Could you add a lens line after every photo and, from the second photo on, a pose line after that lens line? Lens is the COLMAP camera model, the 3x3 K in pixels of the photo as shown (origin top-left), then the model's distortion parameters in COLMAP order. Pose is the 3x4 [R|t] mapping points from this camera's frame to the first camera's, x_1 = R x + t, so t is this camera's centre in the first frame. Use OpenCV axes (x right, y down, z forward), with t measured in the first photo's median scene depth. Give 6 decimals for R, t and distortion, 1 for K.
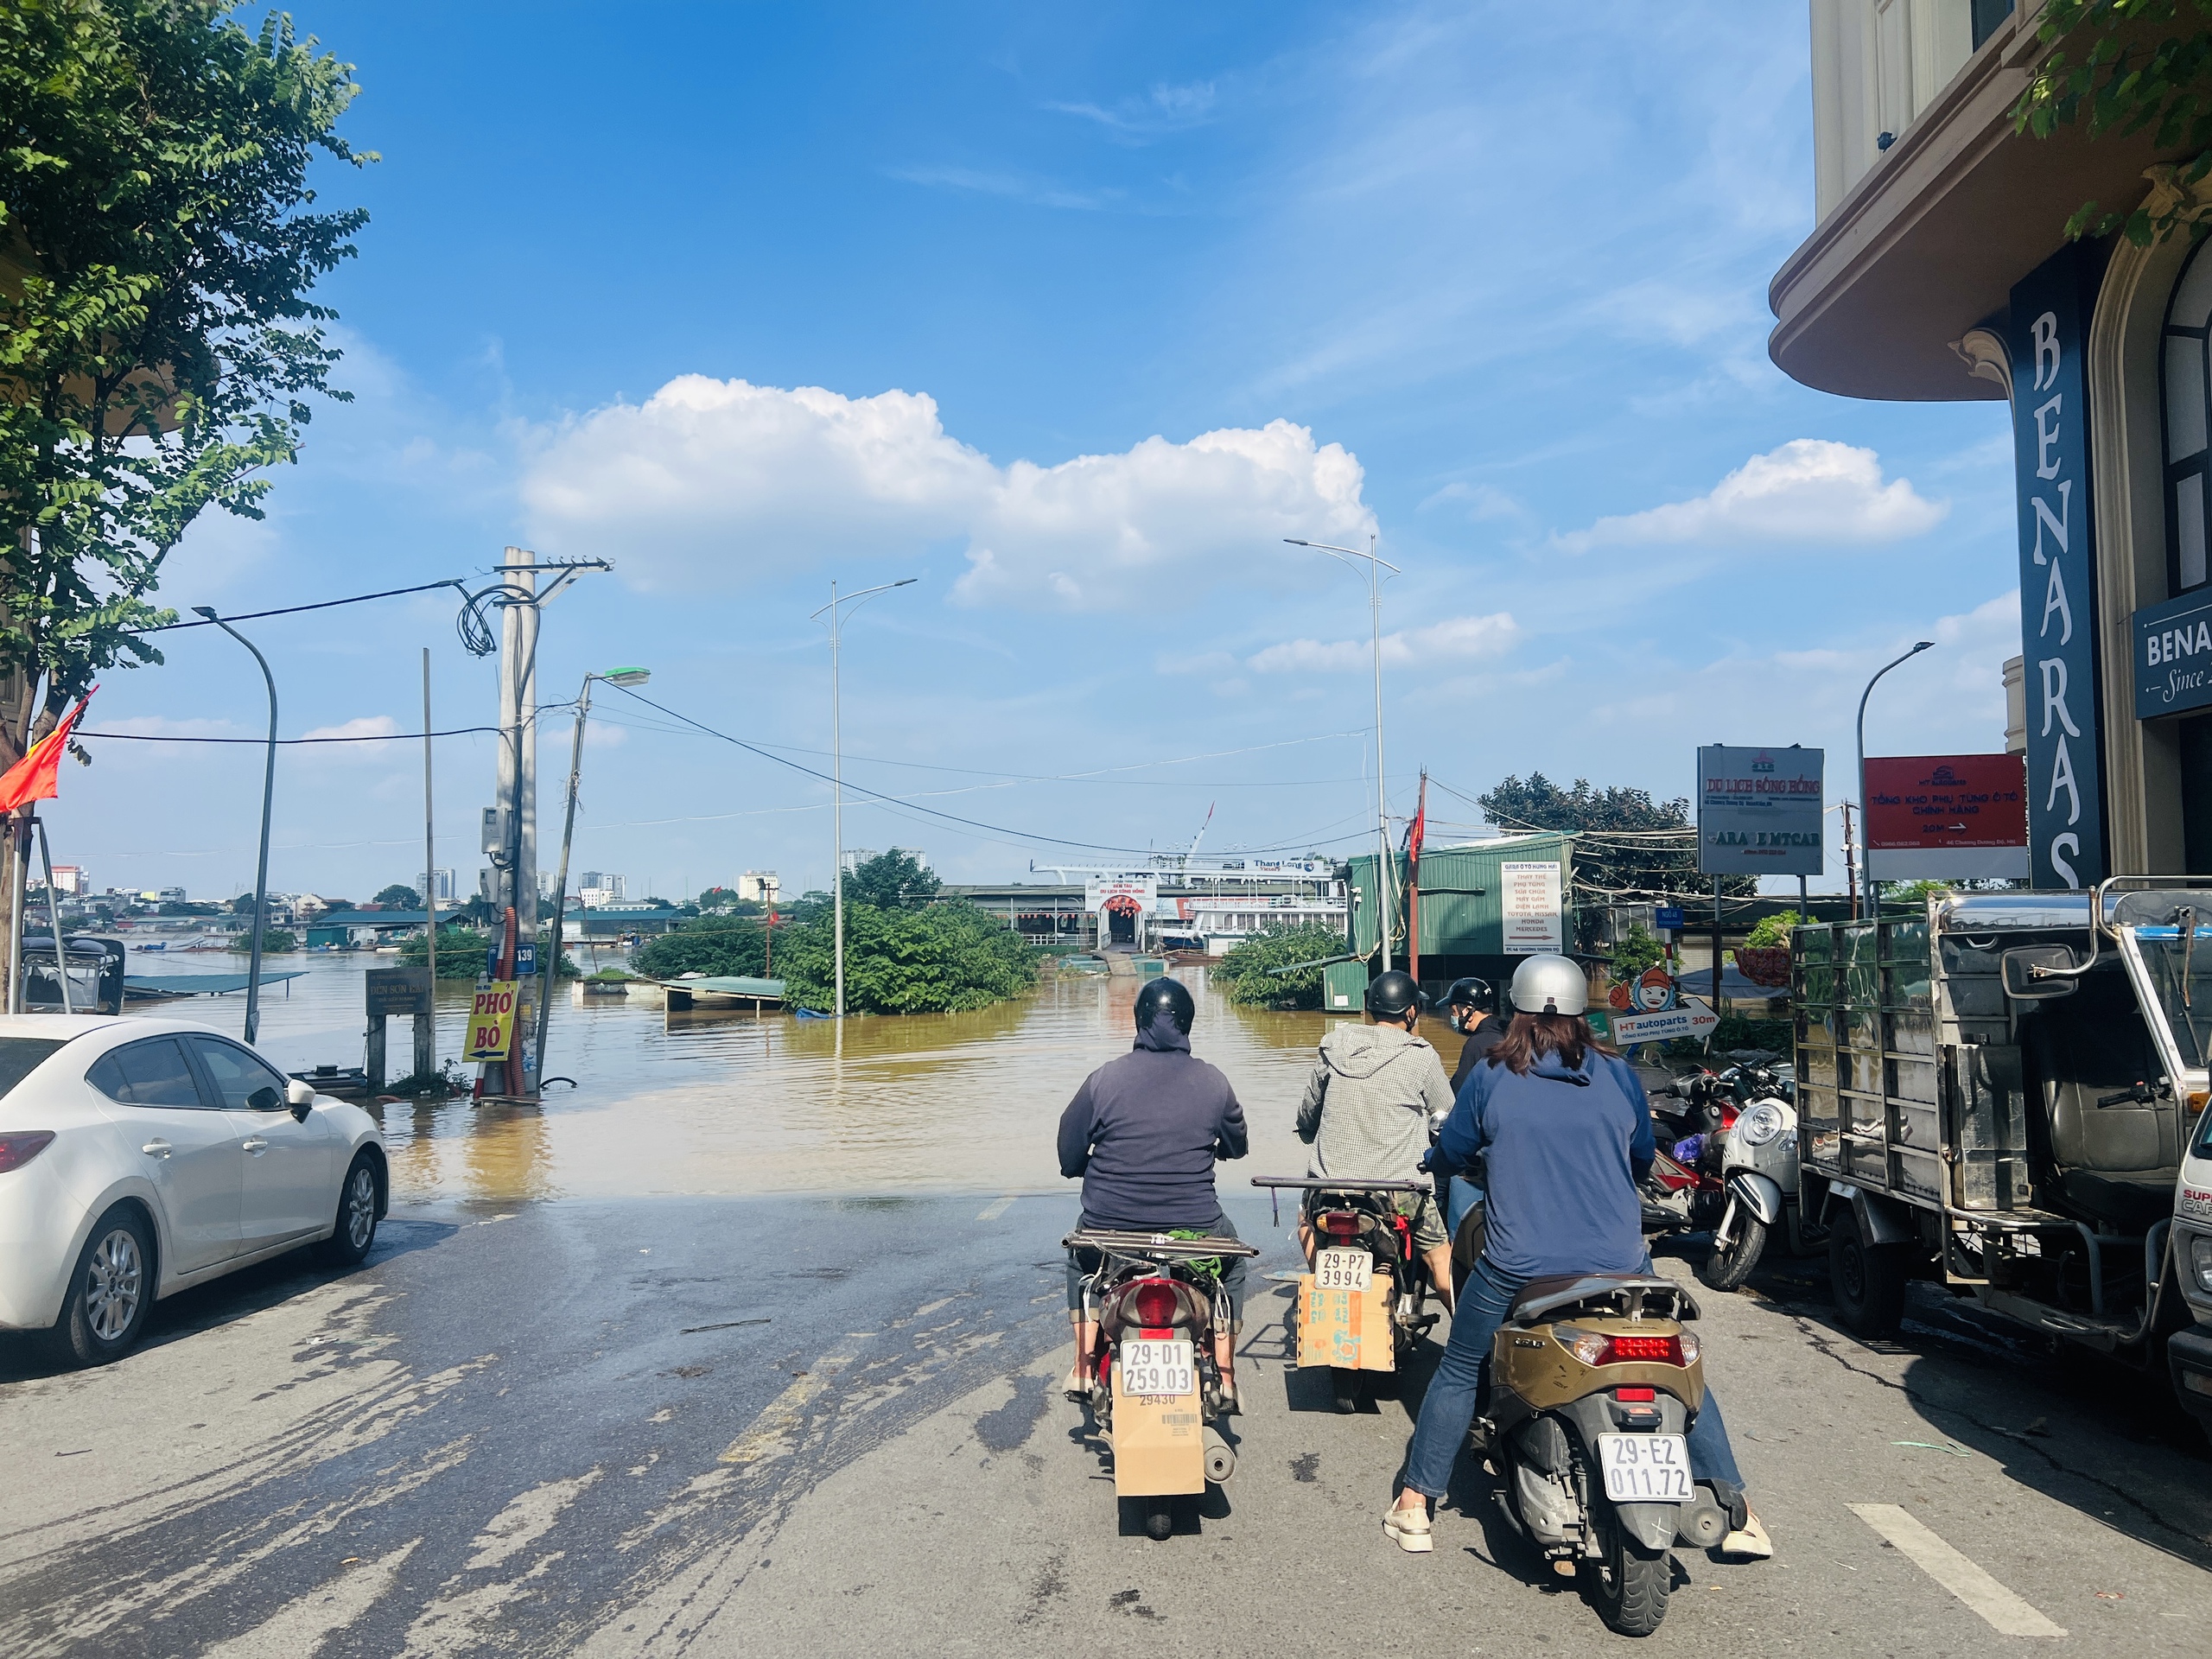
lens RADIAL K [[1871.8, 0, 1197.0], [0, 1871.8, 811.5], [0, 0, 1]] dist [0.062795, -0.021027]
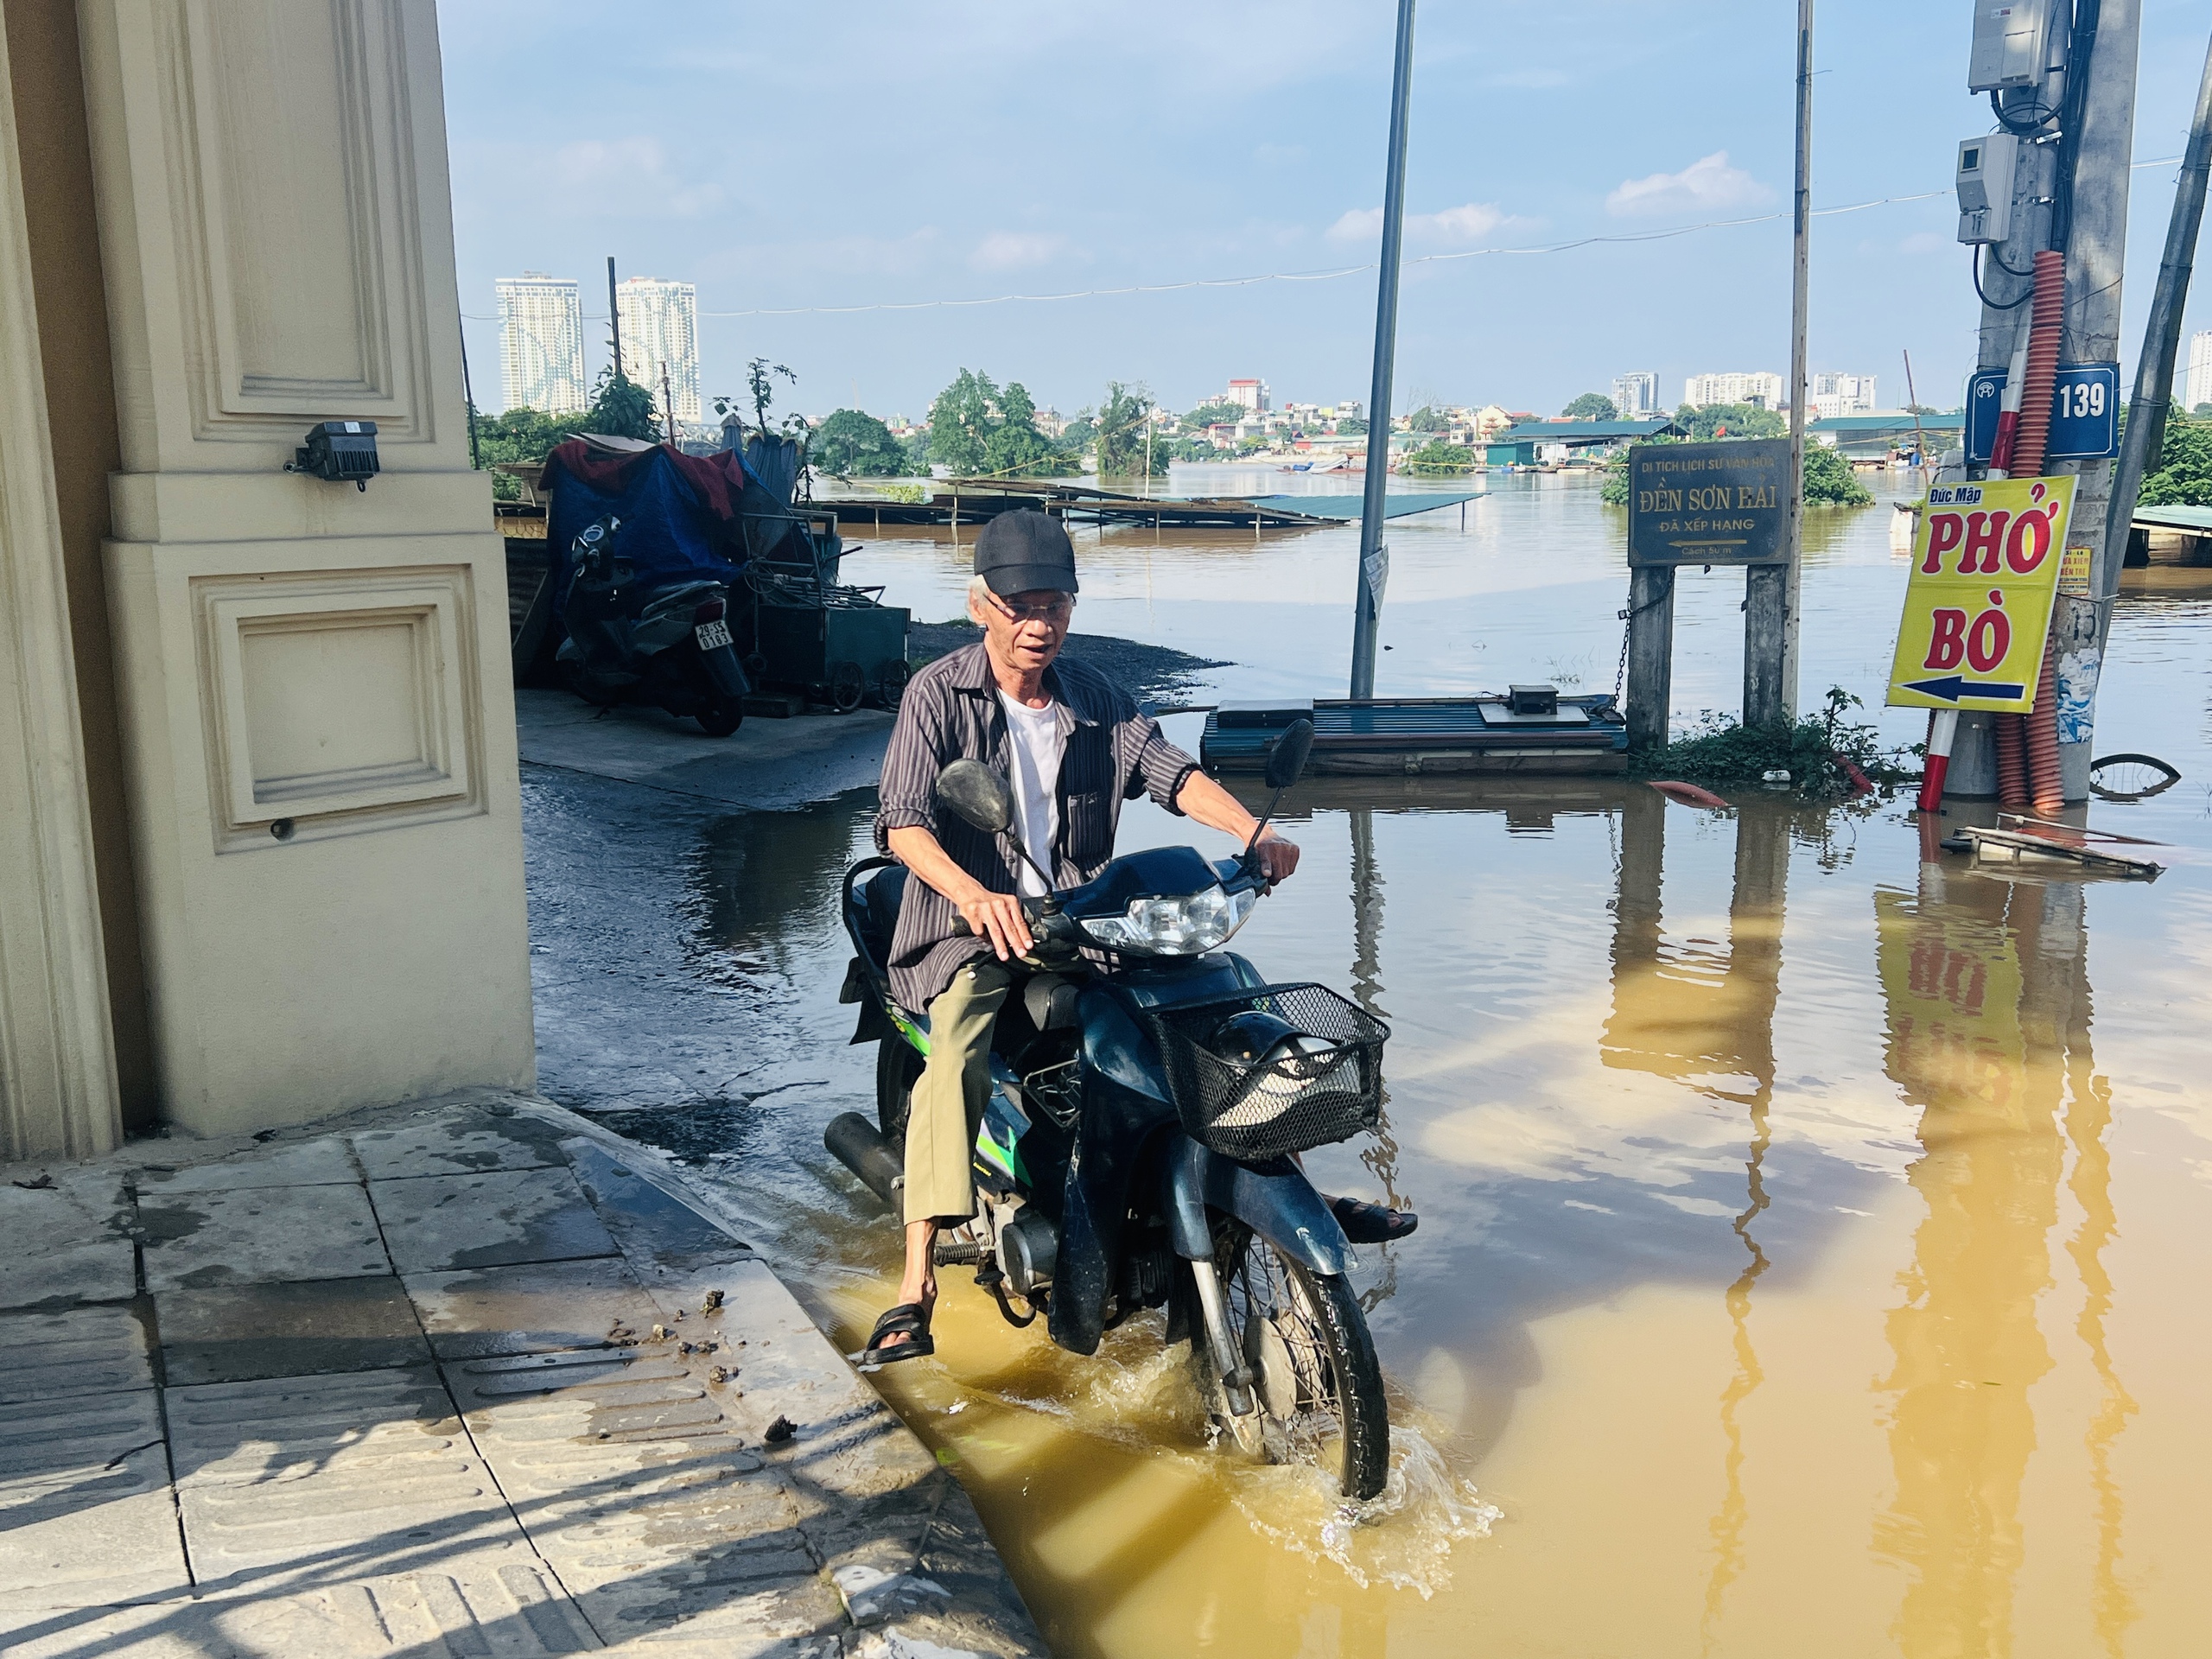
lens RADIAL K [[2150.6, 0, 1111.1], [0, 2150.6, 833.1], [0, 0, 1]] dist [0.033163, 0.000000]
pose [[0.820459, 0.098736, -0.563116, -0.268439], [0.033528, 0.974969, 0.219800, 0.059713], [0.570722, -0.199217, 0.796611, 0.569536]]
